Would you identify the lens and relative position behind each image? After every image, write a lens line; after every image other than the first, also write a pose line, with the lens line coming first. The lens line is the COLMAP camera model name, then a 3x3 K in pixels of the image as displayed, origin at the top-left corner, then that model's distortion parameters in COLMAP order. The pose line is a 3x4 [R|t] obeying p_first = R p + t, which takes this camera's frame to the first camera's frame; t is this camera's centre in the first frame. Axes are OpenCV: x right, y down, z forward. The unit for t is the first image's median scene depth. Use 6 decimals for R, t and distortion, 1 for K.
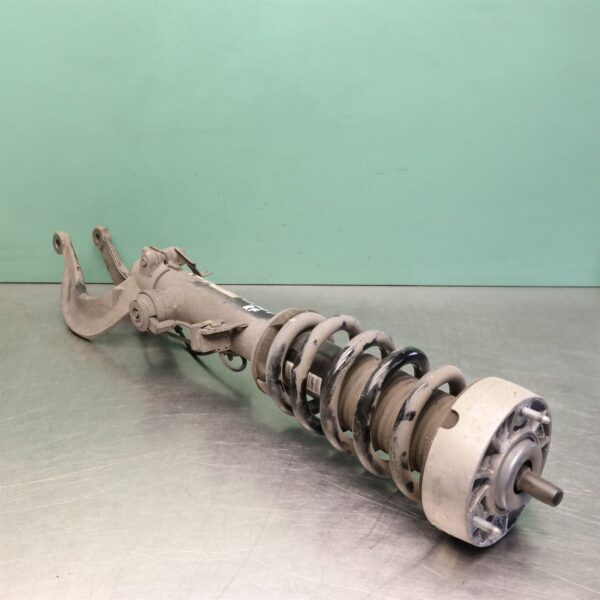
lens RADIAL K [[821.7, 0, 304.7], [0, 821.7, 298.8], [0, 0, 1]] dist [0.039800, 0.000000]
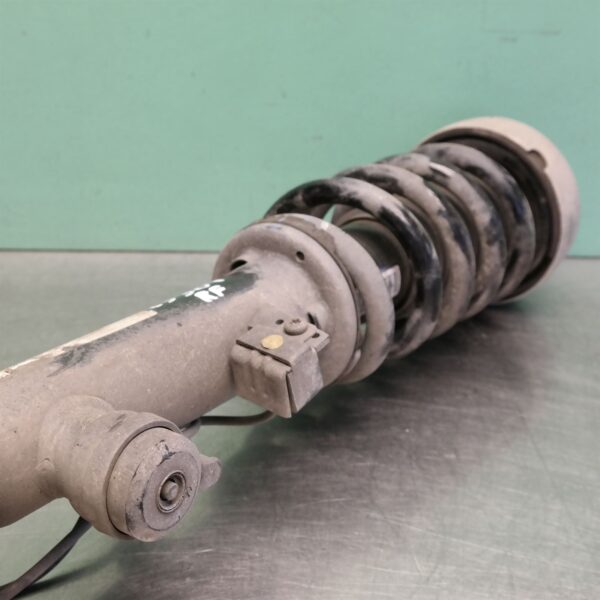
lens RADIAL K [[1096.5, 0, 302.9], [0, 1096.5, 303.3], [0, 0, 1]] dist [-0.032233, 0.000000]
pose [[0.997260, 0.002704, 0.073925, -0.136225], [-0.005089, 0.999472, 0.032098, -0.012683], [-0.073799, -0.032387, 0.996747, 0.496588]]
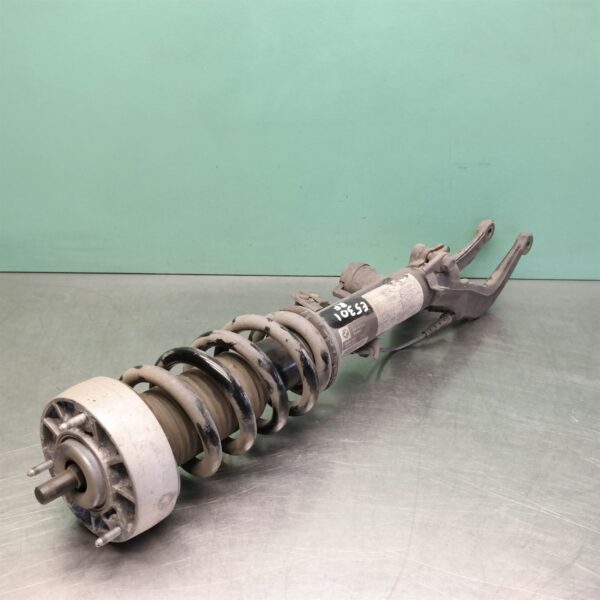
lens RADIAL K [[821.7, 0, 298.6], [0, 821.7, 297.8], [0, 0, 1]] dist [0.039800, 0.000000]
pose [[0.999291, 0.006184, 0.037143, -0.226480], [-0.007393, 0.999445, 0.032480, -0.038636], [-0.036921, -0.032732, 0.998782, -0.009175]]
